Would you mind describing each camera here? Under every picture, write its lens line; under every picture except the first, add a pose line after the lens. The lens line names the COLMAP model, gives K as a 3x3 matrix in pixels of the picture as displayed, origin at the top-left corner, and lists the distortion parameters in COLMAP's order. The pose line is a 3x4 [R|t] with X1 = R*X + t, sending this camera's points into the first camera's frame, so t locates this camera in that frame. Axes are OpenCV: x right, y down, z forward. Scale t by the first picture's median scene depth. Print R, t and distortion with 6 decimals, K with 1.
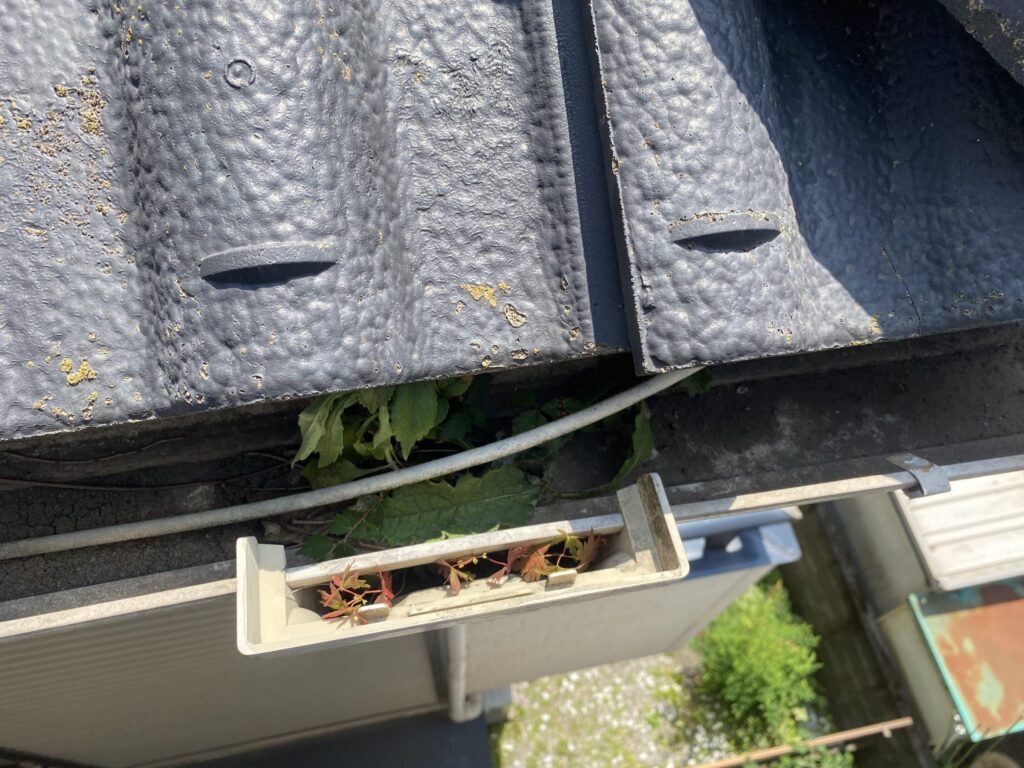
lens RADIAL K [[785.7, 0, 501.4], [0, 785.7, 392.7], [0, 0, 1]] dist [-0.055115, 0.038762]
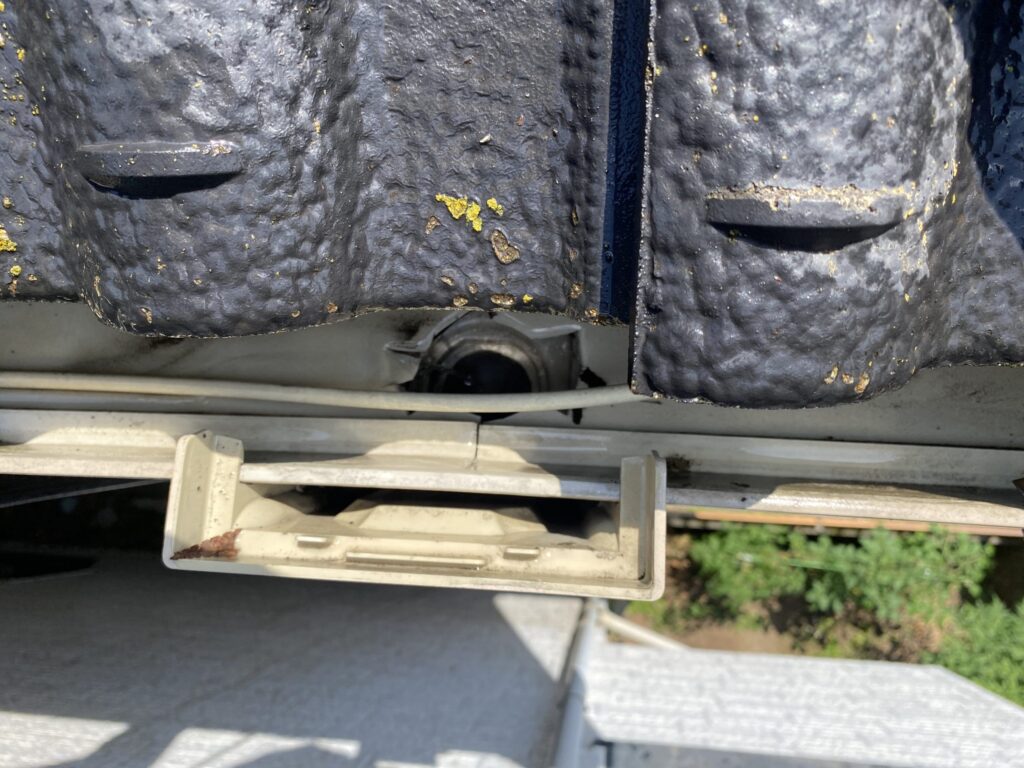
lens RADIAL K [[785.7, 0, 508.5], [0, 785.7, 386.8], [0, 0, 1]] dist [-0.055115, 0.038762]
pose [[0.955718, 0.214826, -0.201128, 0.217413], [-0.122294, 0.911569, 0.392537, -0.295673], [0.267669, -0.350558, 0.897475, 0.330884]]
